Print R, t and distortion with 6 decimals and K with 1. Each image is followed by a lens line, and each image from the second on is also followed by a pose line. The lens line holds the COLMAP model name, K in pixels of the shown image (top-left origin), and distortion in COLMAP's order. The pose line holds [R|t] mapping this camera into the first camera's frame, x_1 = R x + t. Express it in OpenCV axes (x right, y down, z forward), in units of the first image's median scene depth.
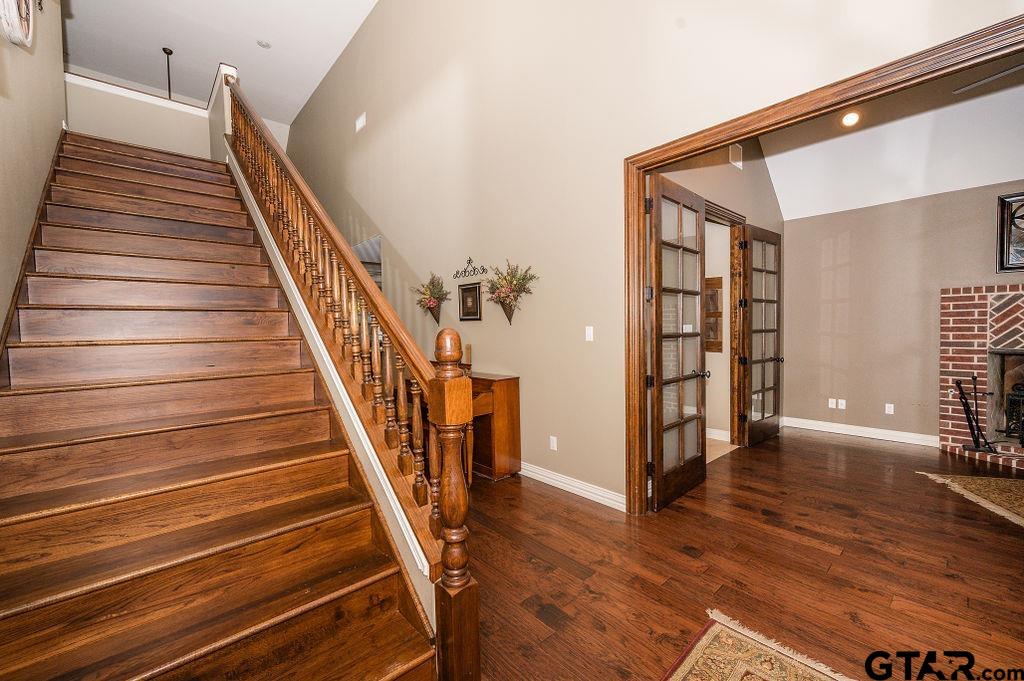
lens RADIAL K [[424.7, 0, 510.9], [0, 424.7, 335.8], [0, 0, 1]] dist [0.002024, 0.000135]
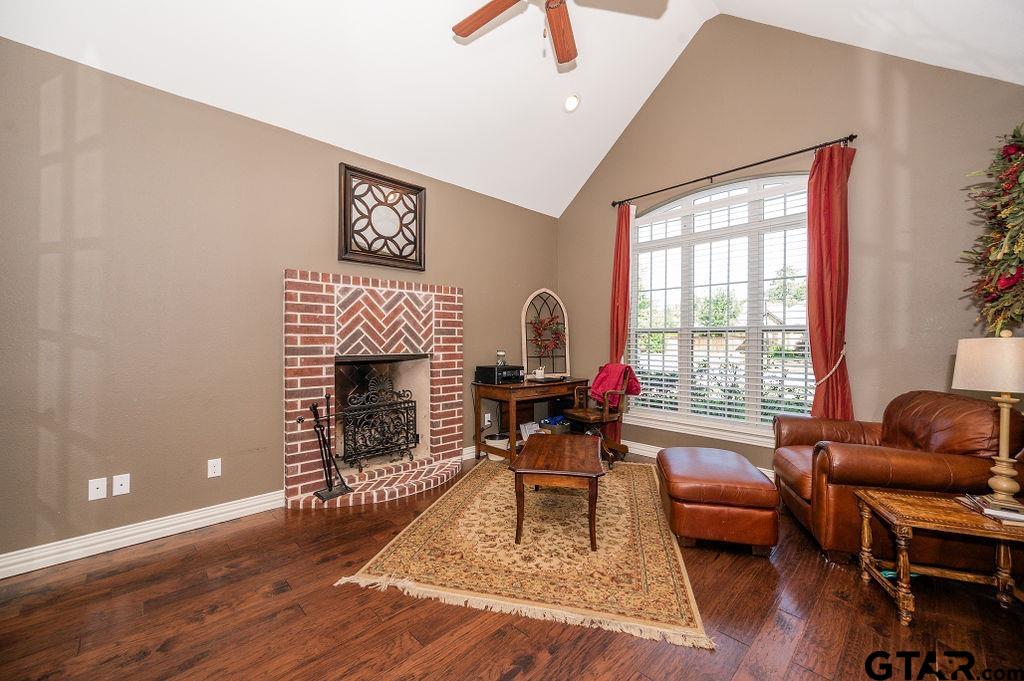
lens RADIAL K [[406.9, 0, 518.7], [0, 406.9, 343.7], [0, 0, 1]] dist [-0.000924, -0.000177]
pose [[-0.039068, 0.003972, 0.999229, 0.374821], [0.013968, 0.999897, -0.003429, 0.015336], [-0.999139, 0.013823, -0.039120, 0.694967]]
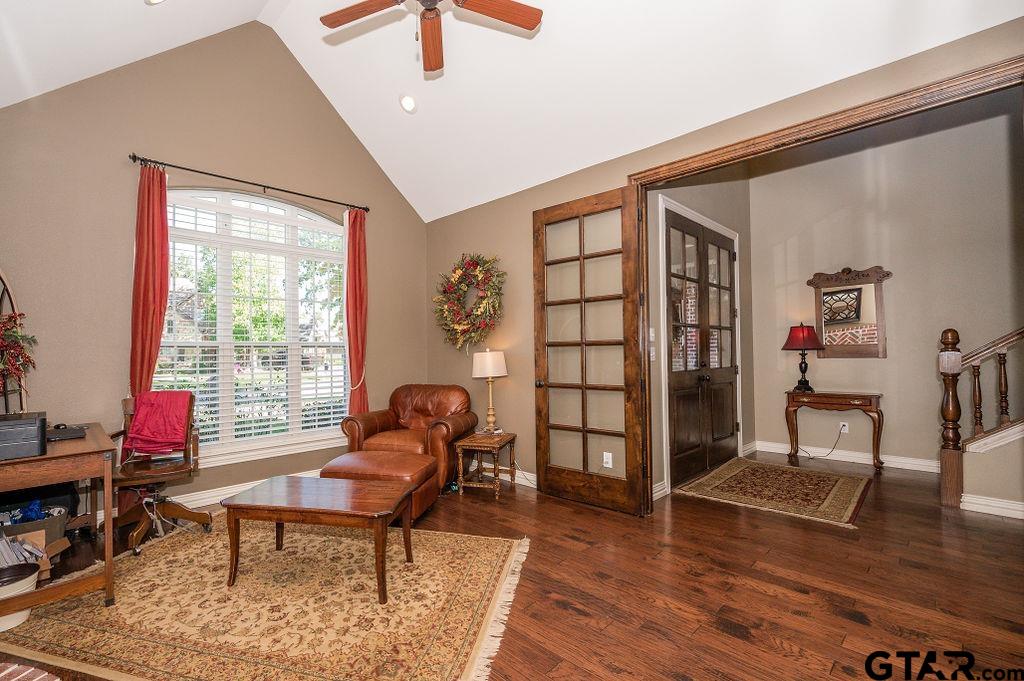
lens RADIAL K [[458.6, 0, 452.9], [0, 458.6, 347.5], [0, 0, 1]] dist [-0.000243, 0.000181]
pose [[-0.999615, 0.027605, -0.002727, 0.845301], [0.027601, 0.999618, 0.001289, 0.002665], [0.002762, 0.001213, -0.999995, 1.187464]]
